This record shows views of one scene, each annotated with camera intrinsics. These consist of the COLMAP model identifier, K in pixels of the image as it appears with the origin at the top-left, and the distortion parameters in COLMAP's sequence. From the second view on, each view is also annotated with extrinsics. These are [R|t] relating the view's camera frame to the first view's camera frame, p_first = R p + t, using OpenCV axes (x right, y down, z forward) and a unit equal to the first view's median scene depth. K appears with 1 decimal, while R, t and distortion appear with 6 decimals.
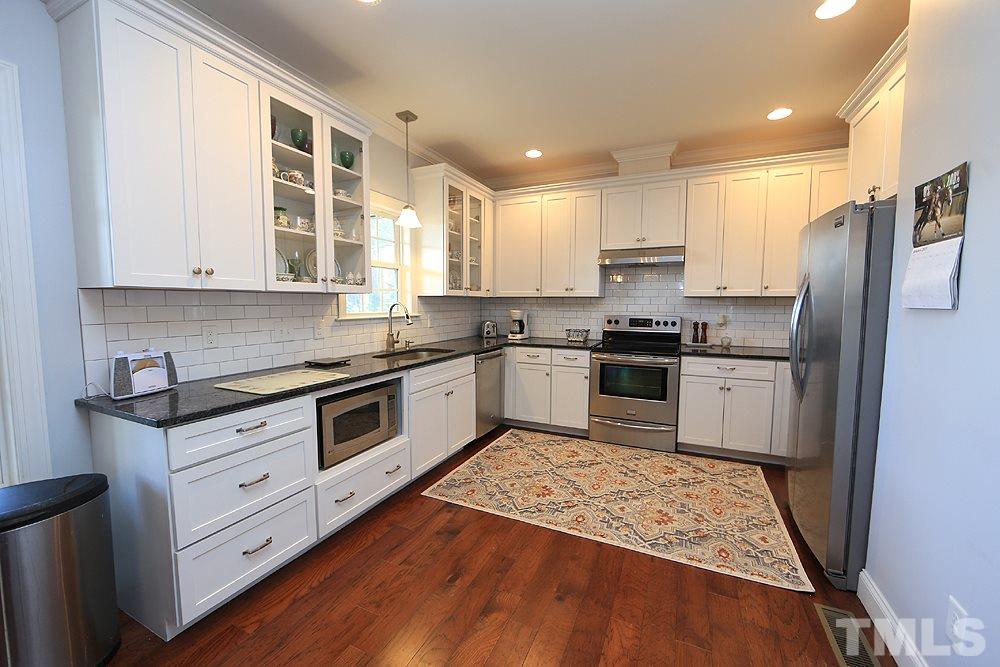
lens RADIAL K [[395.1, 0, 500.9], [0, 395.1, 332.8], [0, 0, 1]] dist [-0.008328, 0.001062]
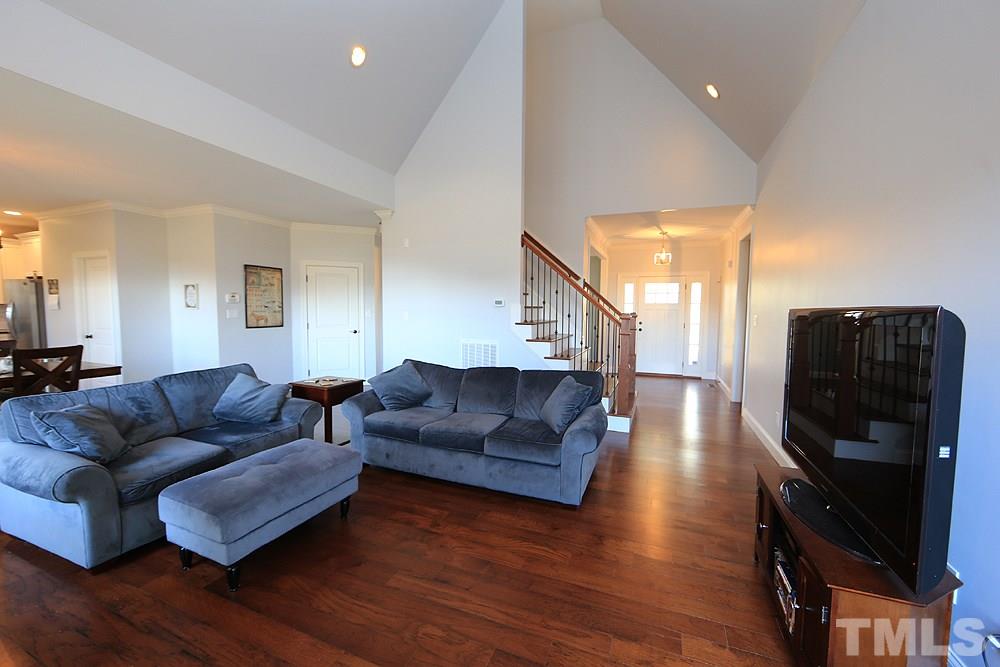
lens RADIAL K [[395.1, 0, 497.2], [0, 395.1, 331.0], [0, 0, 1]] dist [-0.008328, 0.001062]
pose [[-0.003412, -0.065146, 0.997870, -1.137156], [0.065135, 0.995742, 0.065230, 0.071285], [-0.997871, 0.065219, 0.000845, -1.356506]]
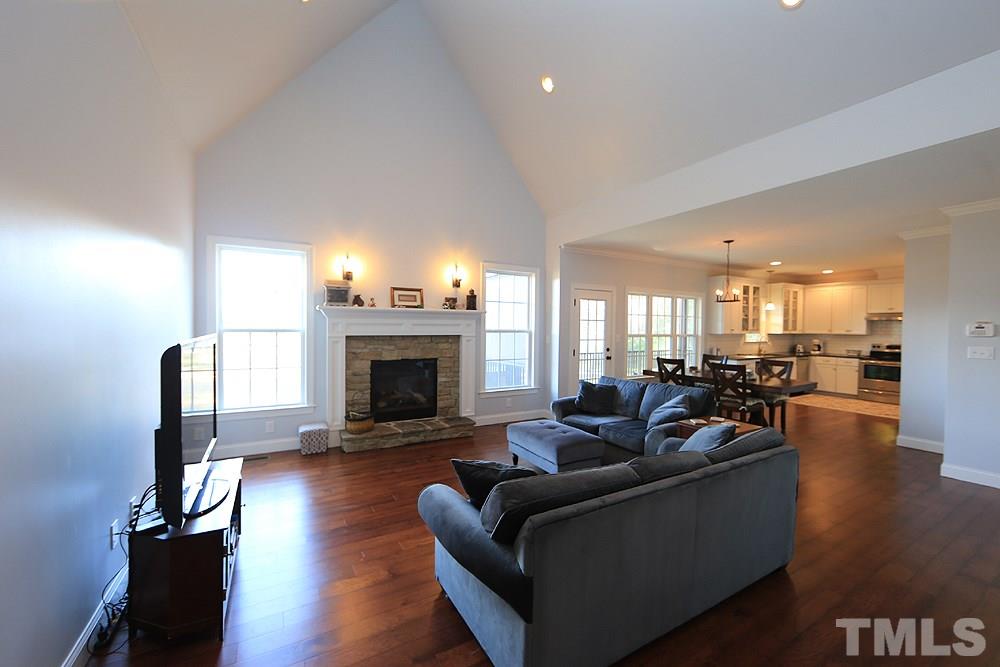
lens RADIAL K [[395.1, 0, 503.6], [0, 395.1, 333.5], [0, 0, 1]] dist [-0.008328, 0.001062]
pose [[0.821711, 0.014750, -0.569714, -0.154673], [-0.049199, 0.997769, -0.045128, 0.095482], [0.567777, 0.065111, 0.820603, -1.872510]]
